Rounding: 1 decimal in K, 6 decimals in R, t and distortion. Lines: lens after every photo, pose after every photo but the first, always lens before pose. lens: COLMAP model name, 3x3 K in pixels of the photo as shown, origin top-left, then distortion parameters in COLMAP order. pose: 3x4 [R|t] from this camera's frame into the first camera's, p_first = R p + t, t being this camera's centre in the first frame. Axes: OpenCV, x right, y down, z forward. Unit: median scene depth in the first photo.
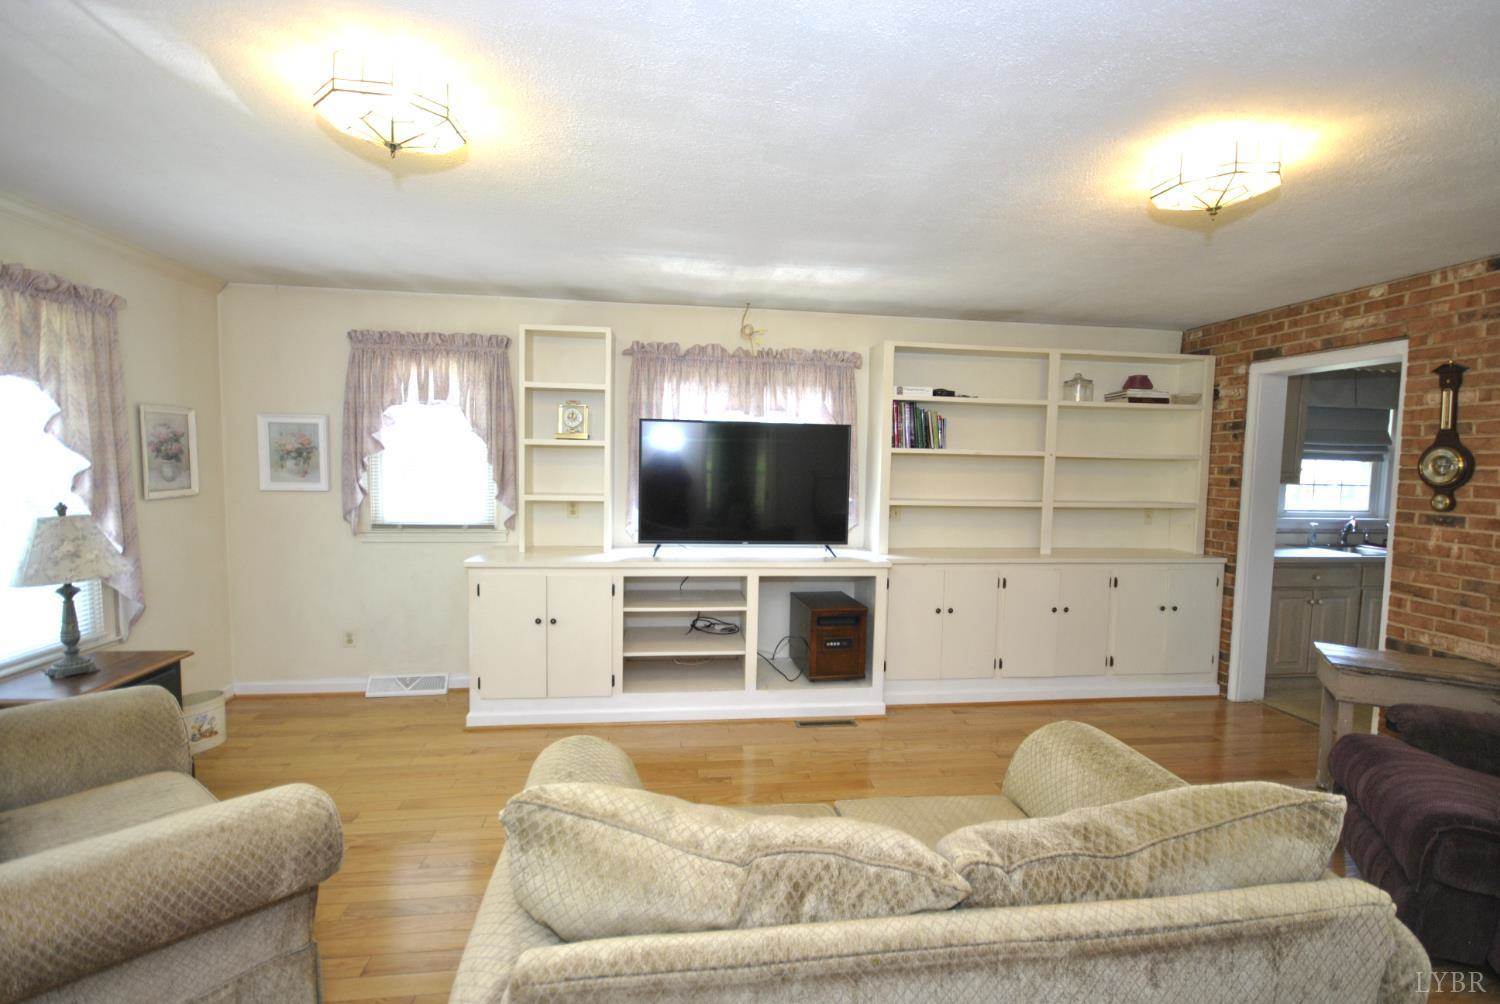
lens RADIAL K [[659.5, 0, 750.2], [0, 659.5, 508.2], [0, 0, 1]] dist [0.000651, -0.006125]
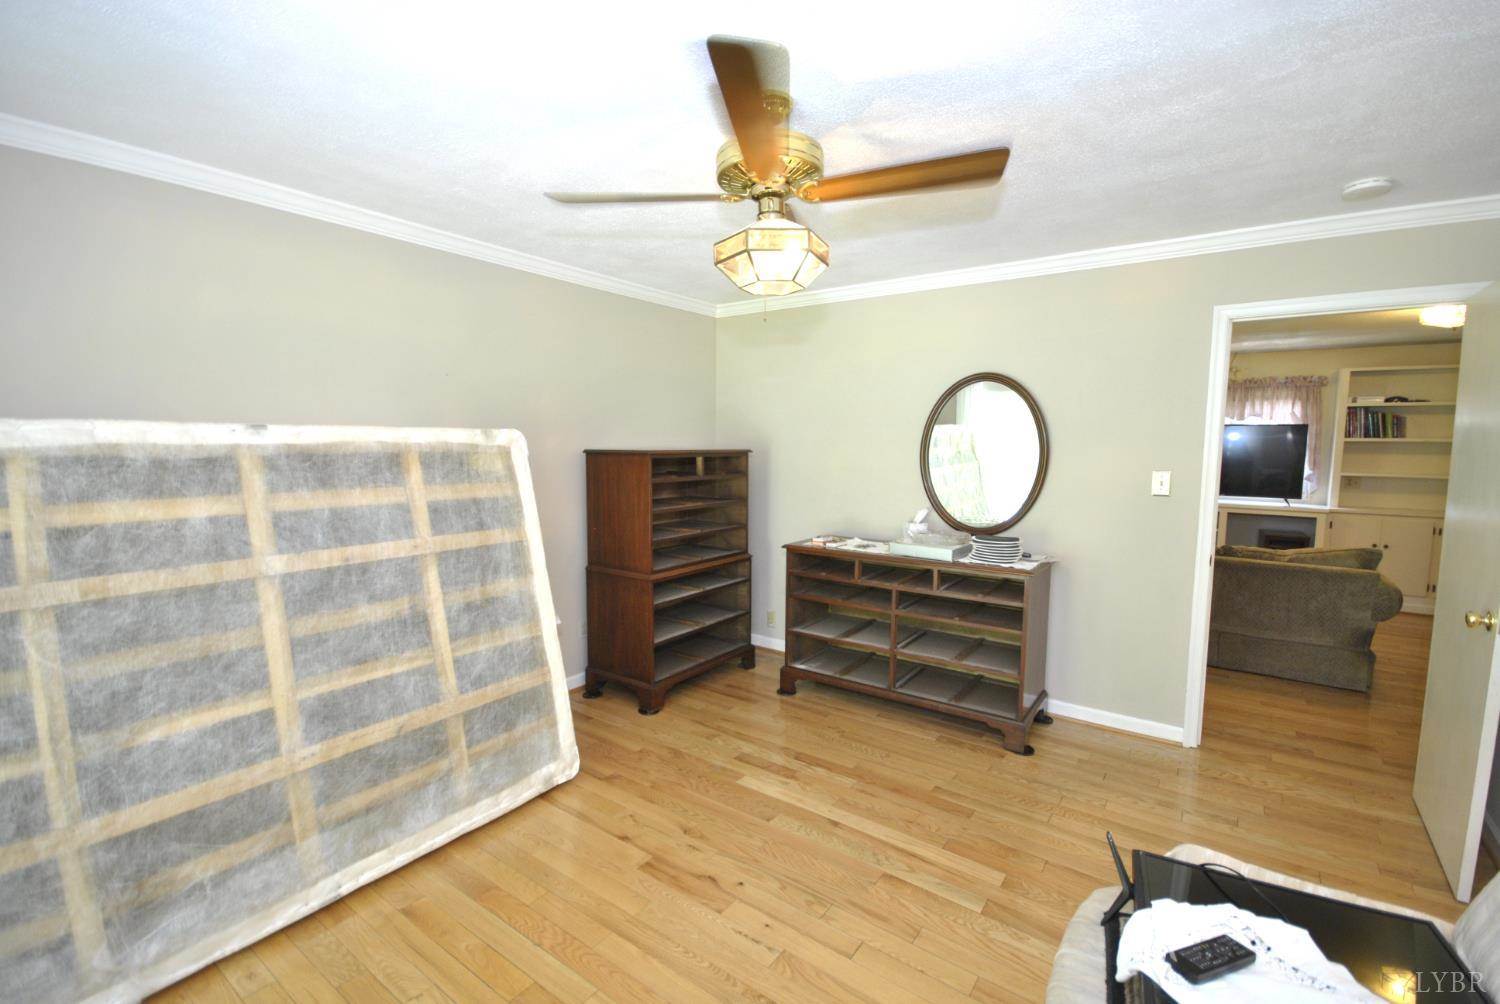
lens RADIAL K [[659.5, 0, 753.2], [0, 659.5, 500.2], [0, 0, 1]] dist [0.000651, -0.006125]
pose [[0.726920, 0.049275, -0.684952, 0.269704], [-0.046492, 0.998665, 0.022503, 0.082182], [0.685146, 0.015487, 0.728241, -1.049069]]
